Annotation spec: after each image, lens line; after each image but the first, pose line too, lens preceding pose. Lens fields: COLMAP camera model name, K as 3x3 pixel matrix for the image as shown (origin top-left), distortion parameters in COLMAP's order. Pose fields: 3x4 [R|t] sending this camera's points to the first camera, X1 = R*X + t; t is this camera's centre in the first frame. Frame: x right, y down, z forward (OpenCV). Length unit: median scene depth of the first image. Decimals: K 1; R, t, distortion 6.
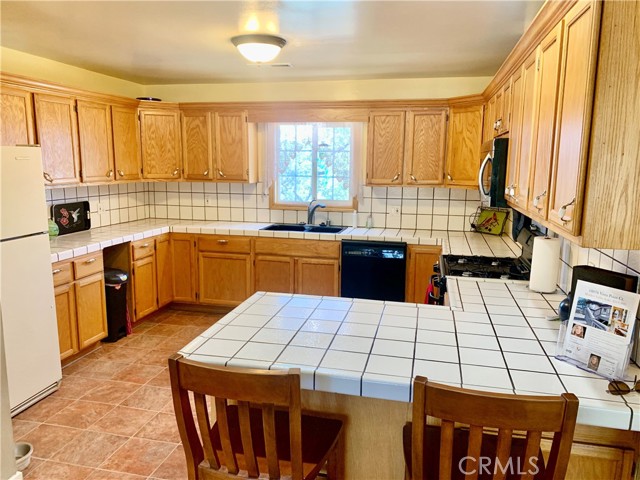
lens RADIAL K [[491.3, 0, 316.1], [0, 491.3, 243.3], [0, 0, 1]] dist [0.041150, -0.046357]
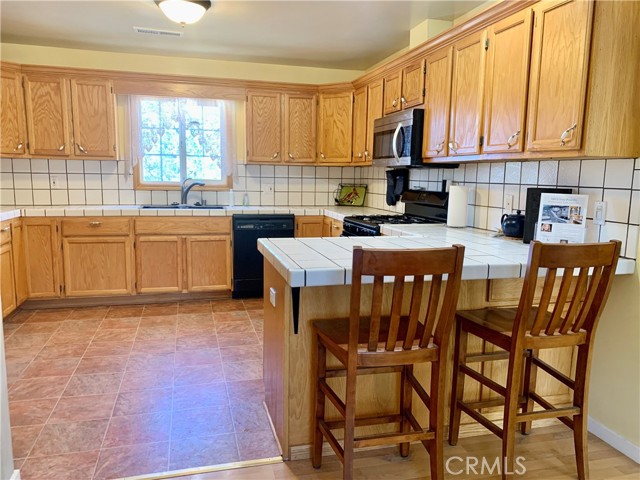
lens RADIAL K [[491.3, 0, 320.8], [0, 491.3, 245.9], [0, 0, 1]] dist [0.041150, -0.046357]
pose [[0.878404, -0.064775, 0.473509, -0.304704], [0.071733, 0.997418, 0.003372, 0.074334], [-0.472505, 0.031005, 0.880782, 0.019856]]
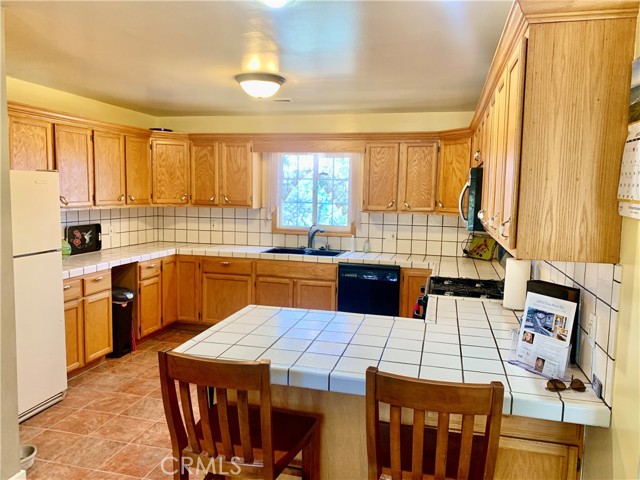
lens RADIAL K [[491.3, 0, 319.4], [0, 491.3, 238.4], [0, 0, 1]] dist [0.041150, -0.046357]
pose [[0.999782, 0.011566, -0.017386, 0.032392], [-0.012750, 0.997493, -0.069605, 0.015984], [0.016537, 0.069812, 0.997423, -0.055461]]
